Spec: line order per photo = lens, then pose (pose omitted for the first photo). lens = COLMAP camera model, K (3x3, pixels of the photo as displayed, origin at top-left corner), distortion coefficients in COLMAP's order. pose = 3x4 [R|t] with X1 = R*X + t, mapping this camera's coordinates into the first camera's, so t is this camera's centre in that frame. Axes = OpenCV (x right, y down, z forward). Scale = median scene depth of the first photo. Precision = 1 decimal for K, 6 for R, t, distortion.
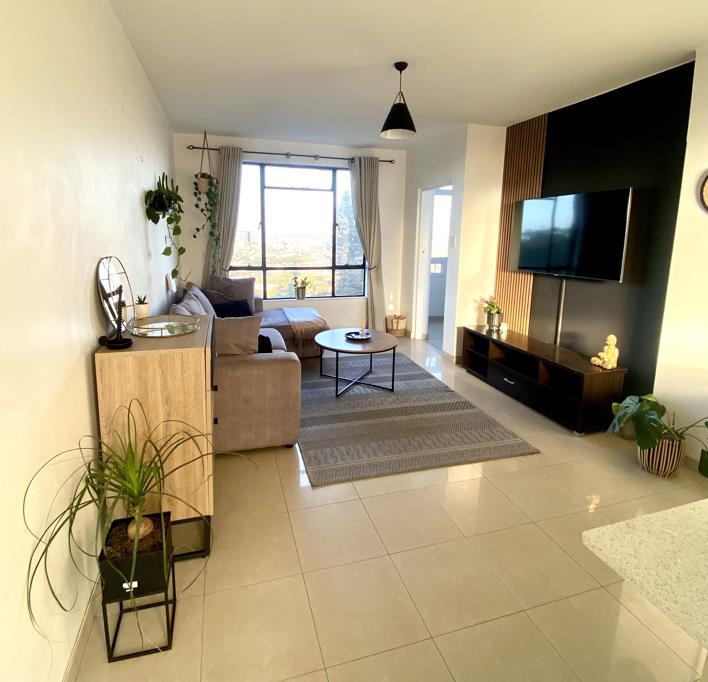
lens RADIAL K [[401.1, 0, 350.6], [0, 401.1, 305.6], [0, 0, 1]] dist [0.003189, -0.016278]
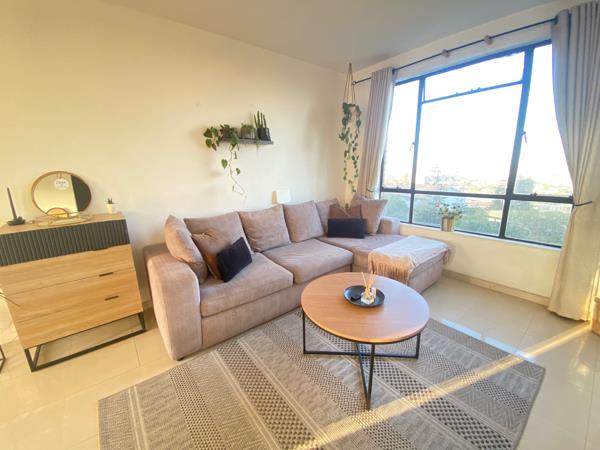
lens RADIAL K [[245.6, 0, 297.6], [0, 245.6, 227.7], [0, 0, 1]] dist [-0.008359, -0.008751]
pose [[0.351946, 0.196861, -0.915084, 0.333016], [-0.133028, 0.978229, 0.159282, -0.088036], [0.926519, 0.065673, 0.370472, 0.727355]]
